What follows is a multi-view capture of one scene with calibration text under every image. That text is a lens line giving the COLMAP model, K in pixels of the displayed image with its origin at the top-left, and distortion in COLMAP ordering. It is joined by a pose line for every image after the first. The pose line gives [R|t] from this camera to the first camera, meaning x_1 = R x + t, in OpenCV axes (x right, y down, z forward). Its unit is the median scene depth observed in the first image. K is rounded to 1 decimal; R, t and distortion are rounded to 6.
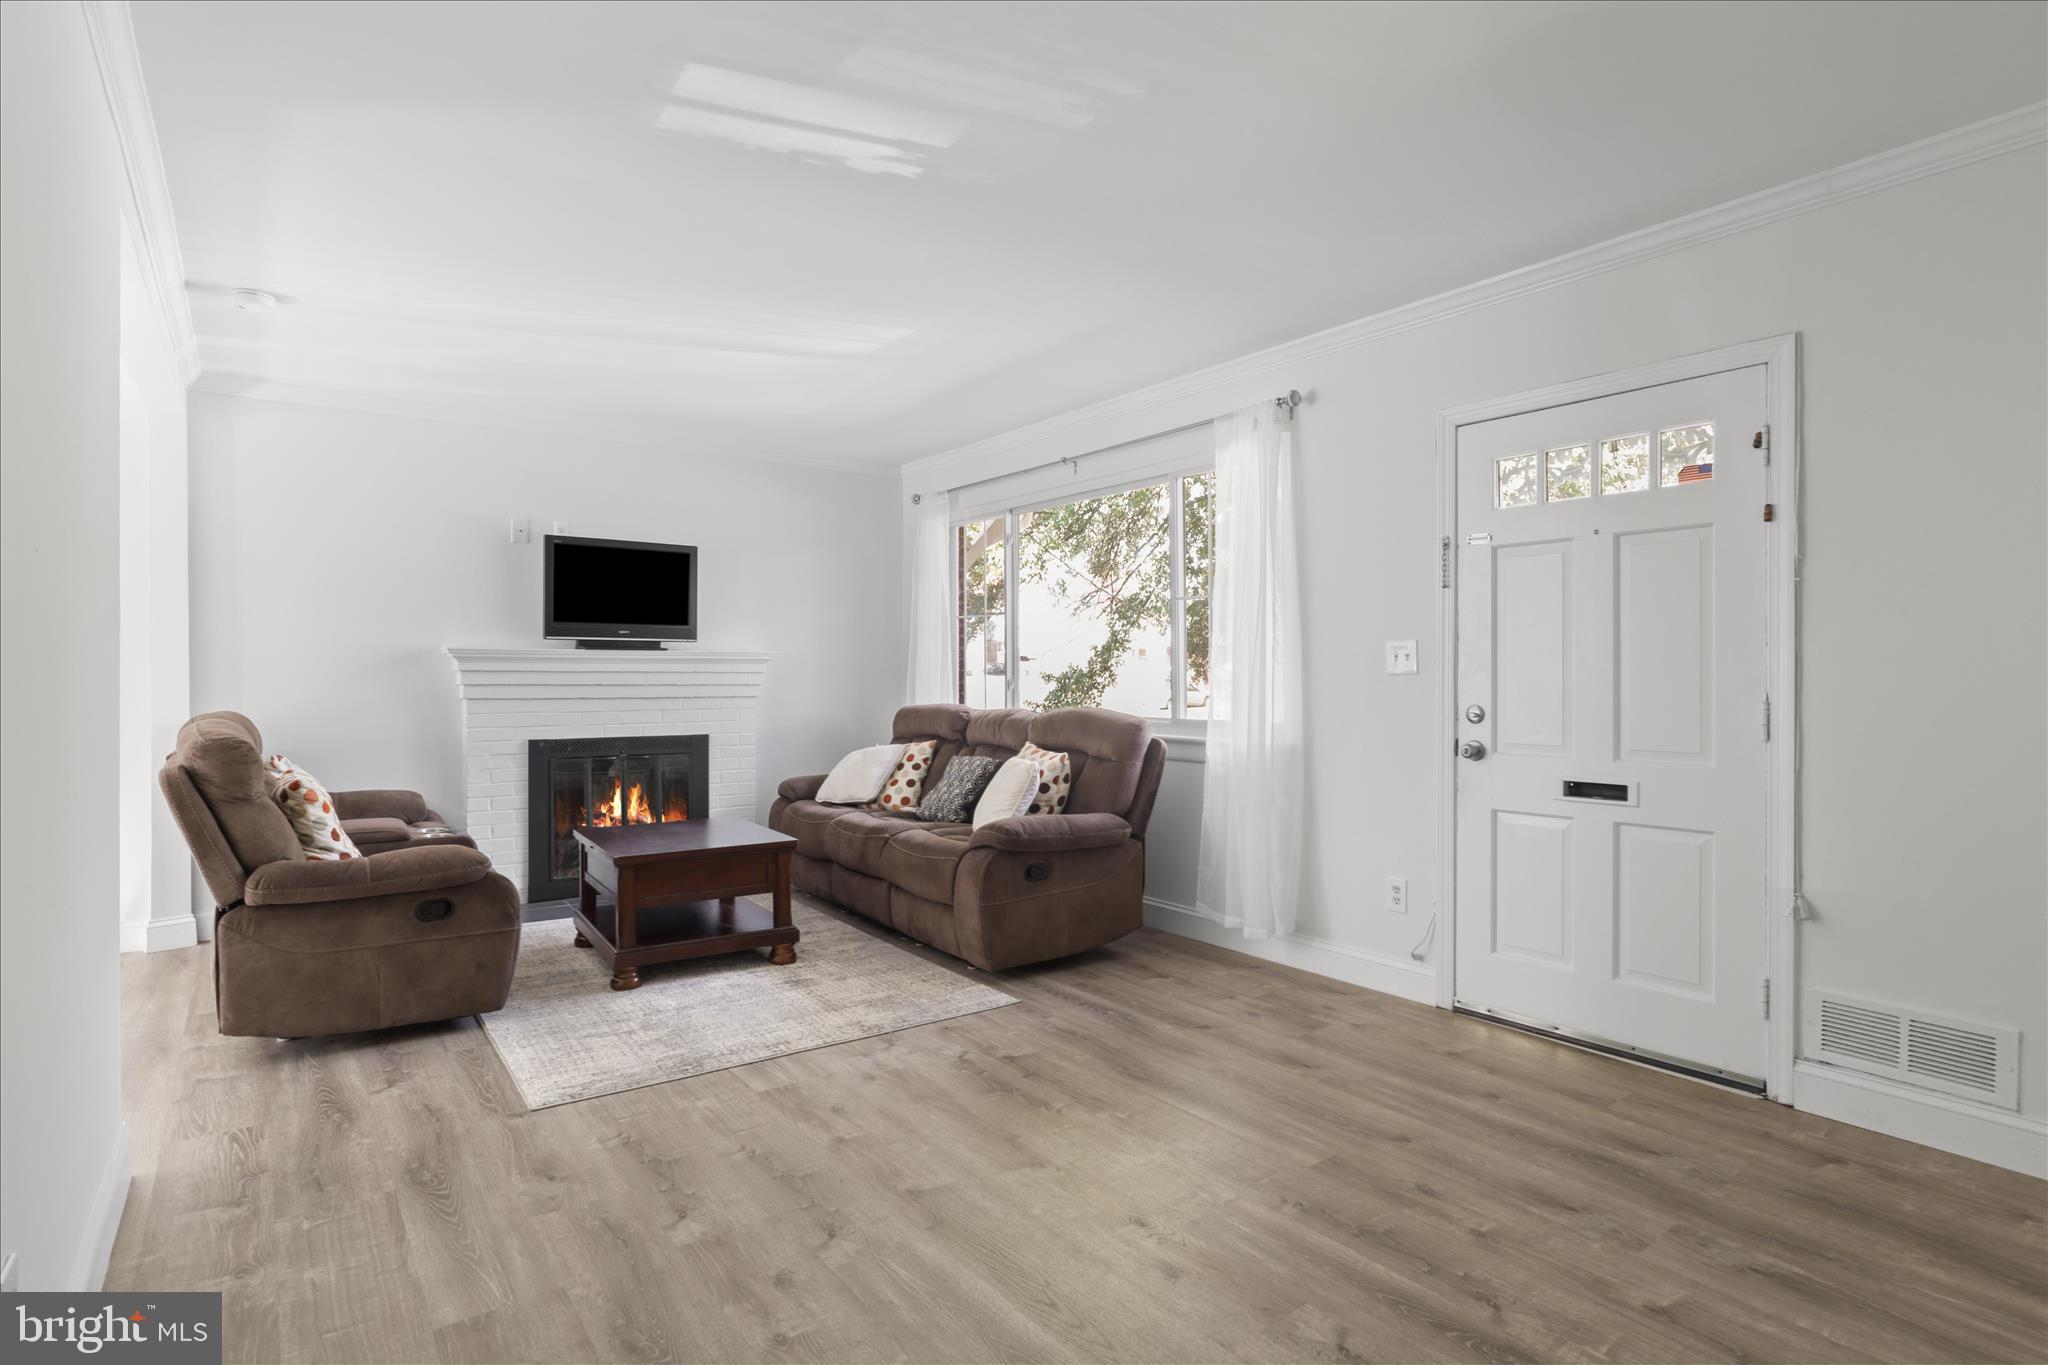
lens RADIAL K [[1034.8, 0, 1025.8], [0, 1034.8, 678.7], [0, 0, 1]] dist [-0.008808, 0.007143]
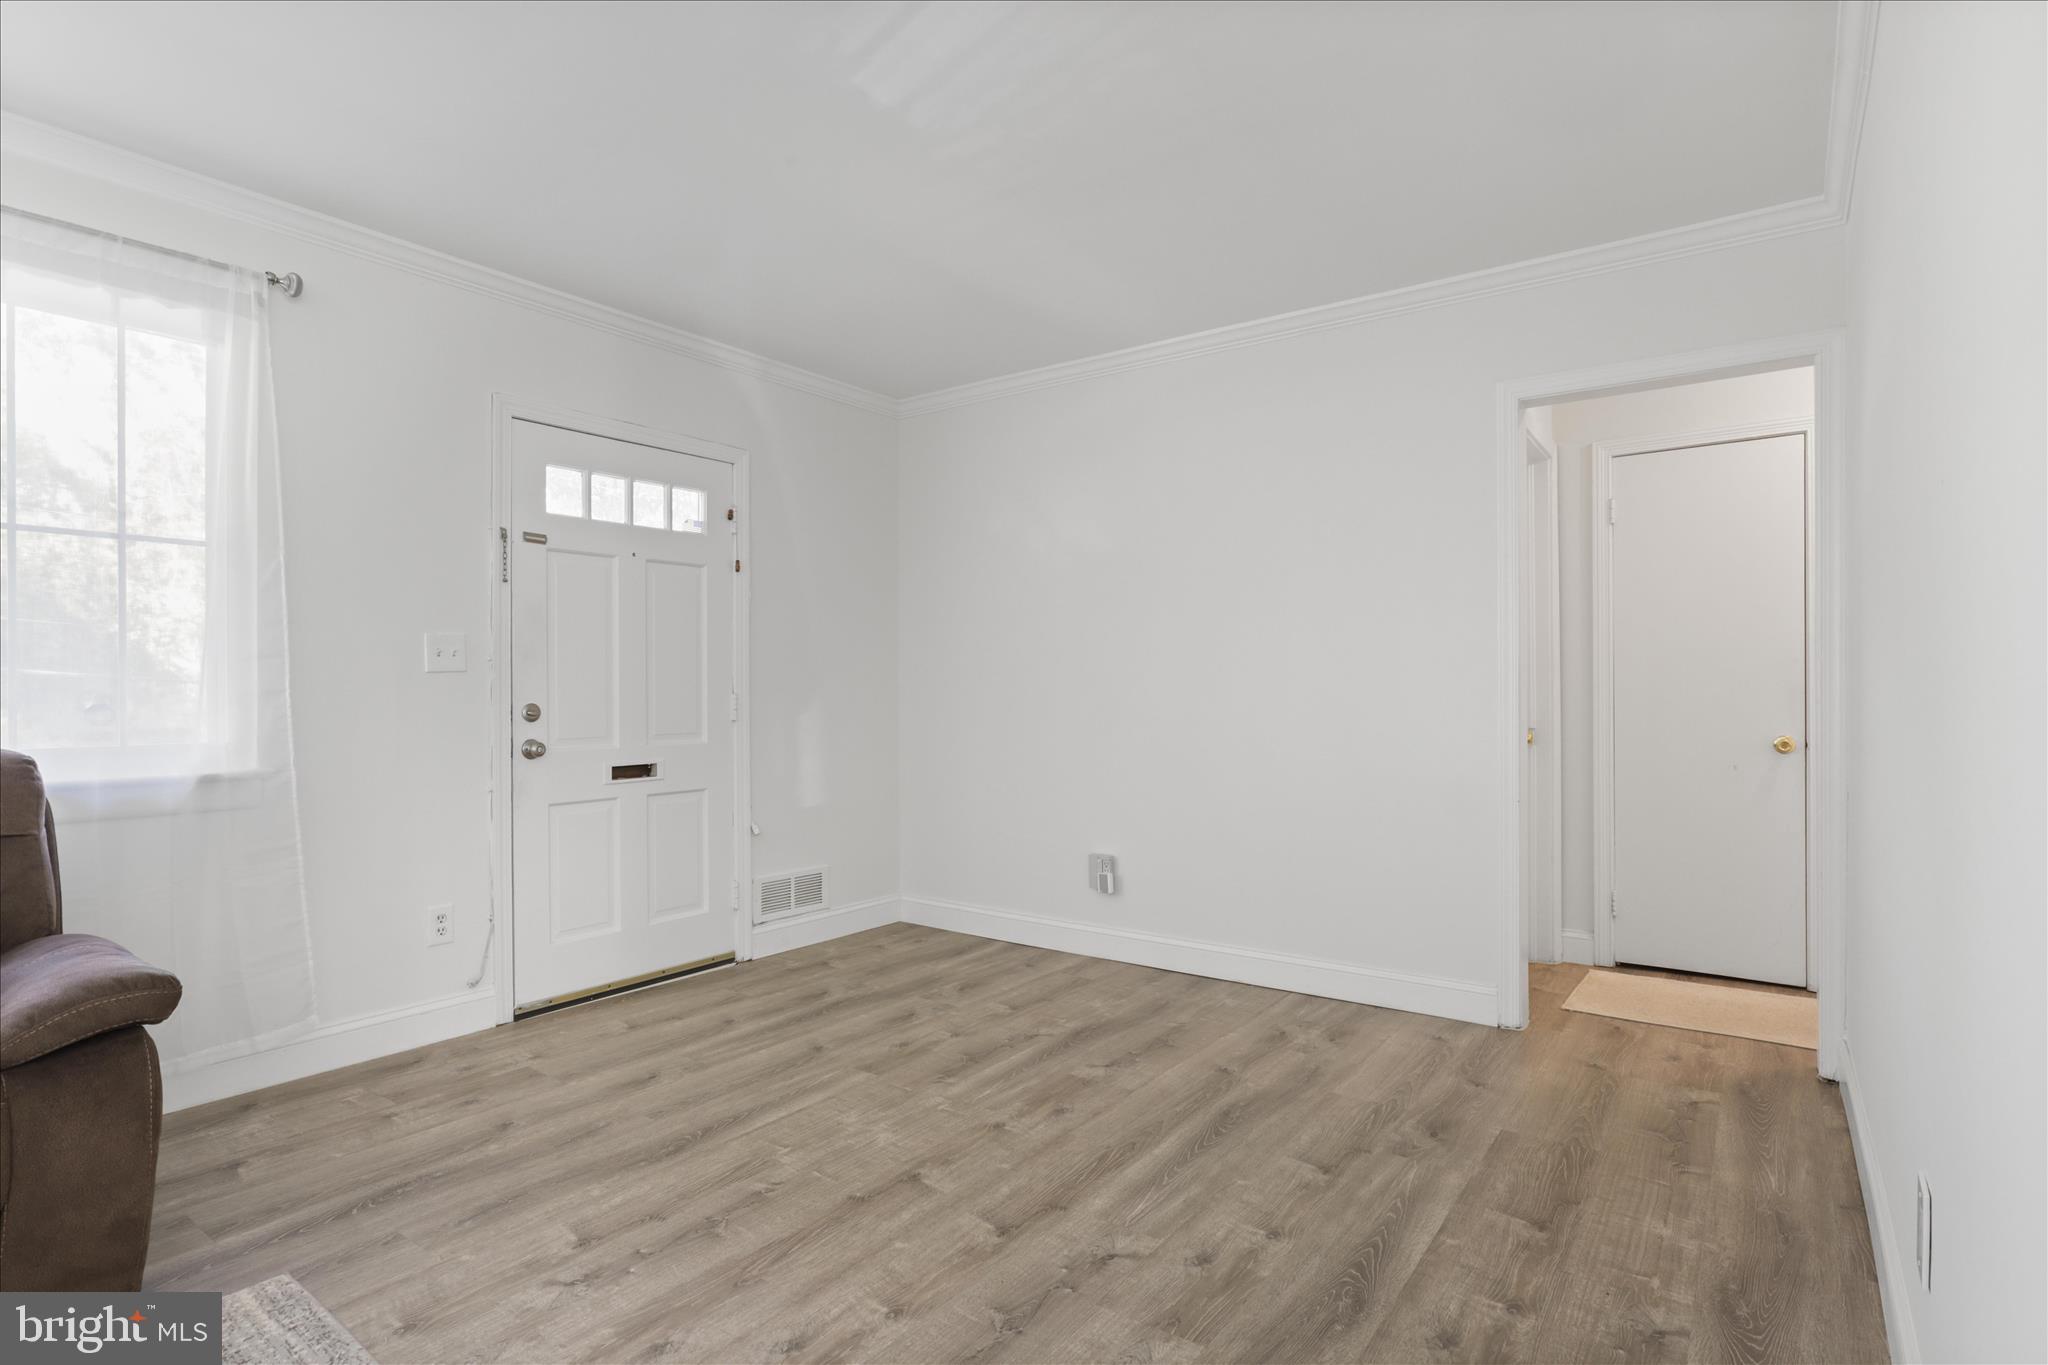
lens RADIAL K [[1034.8, 0, 1025.3], [0, 1034.8, 688.0], [0, 0, 1]] dist [-0.008808, 0.007143]
pose [[-0.292109, 0.004373, 0.956375, -0.842878], [0.007769, 0.999967, -0.002200, 0.021182], [-0.956354, 0.006787, -0.292133, 1.068248]]
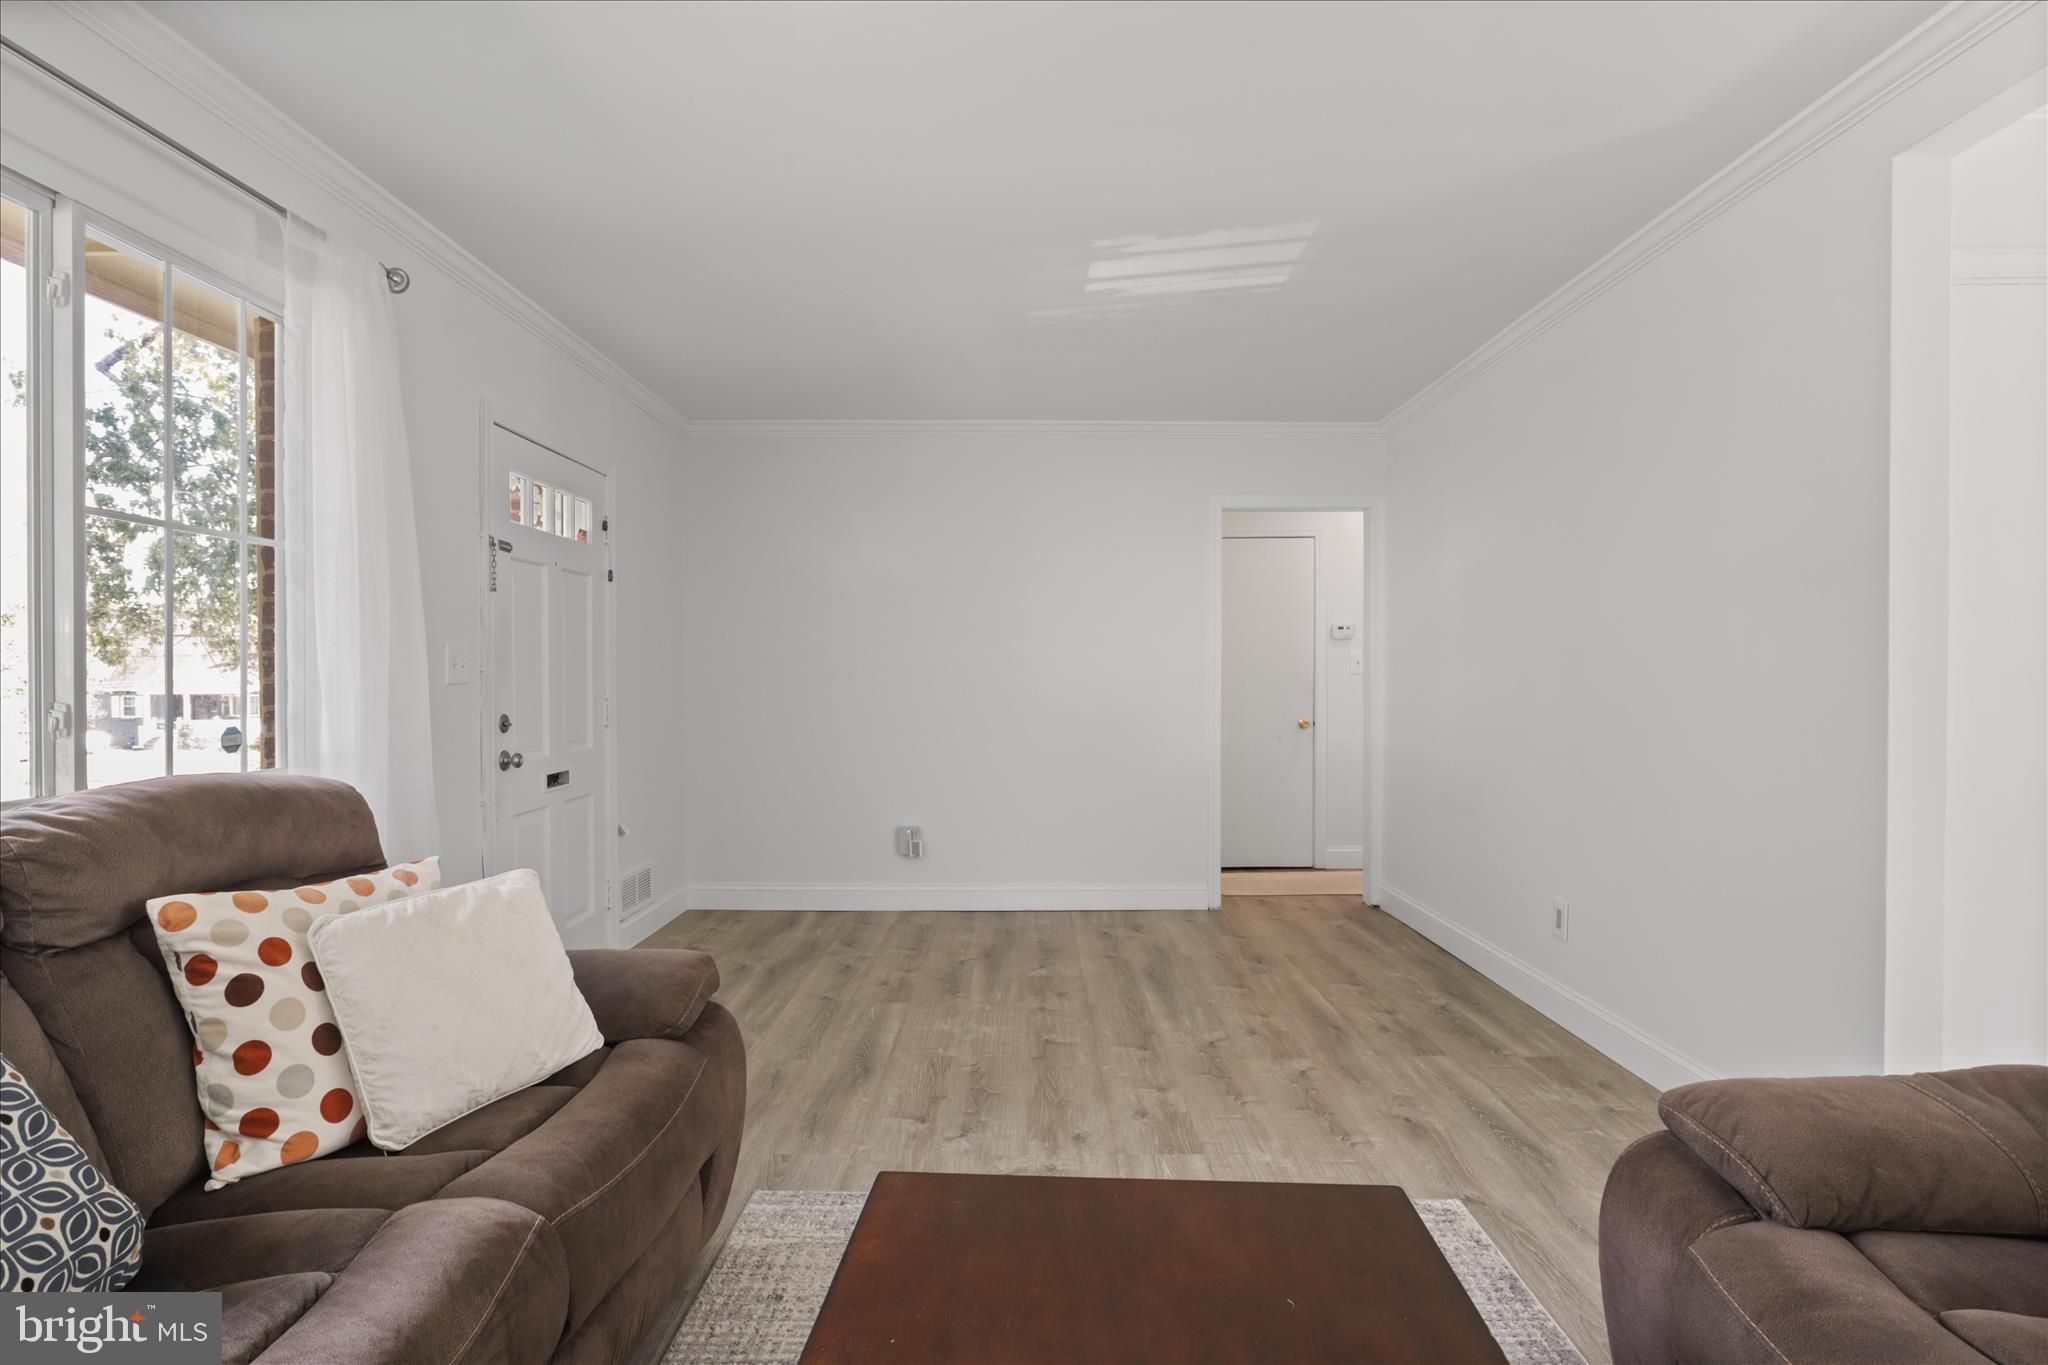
lens RADIAL K [[1034.8, 0, 1039.2], [0, 1034.8, 683.7], [0, 0, 1]] dist [-0.008808, 0.007143]
pose [[-0.805137, -0.001787, 0.593086, -0.713960], [0.005394, 0.999932, 0.010337, -0.013473], [-0.593064, 0.011522, -0.805073, 1.905448]]
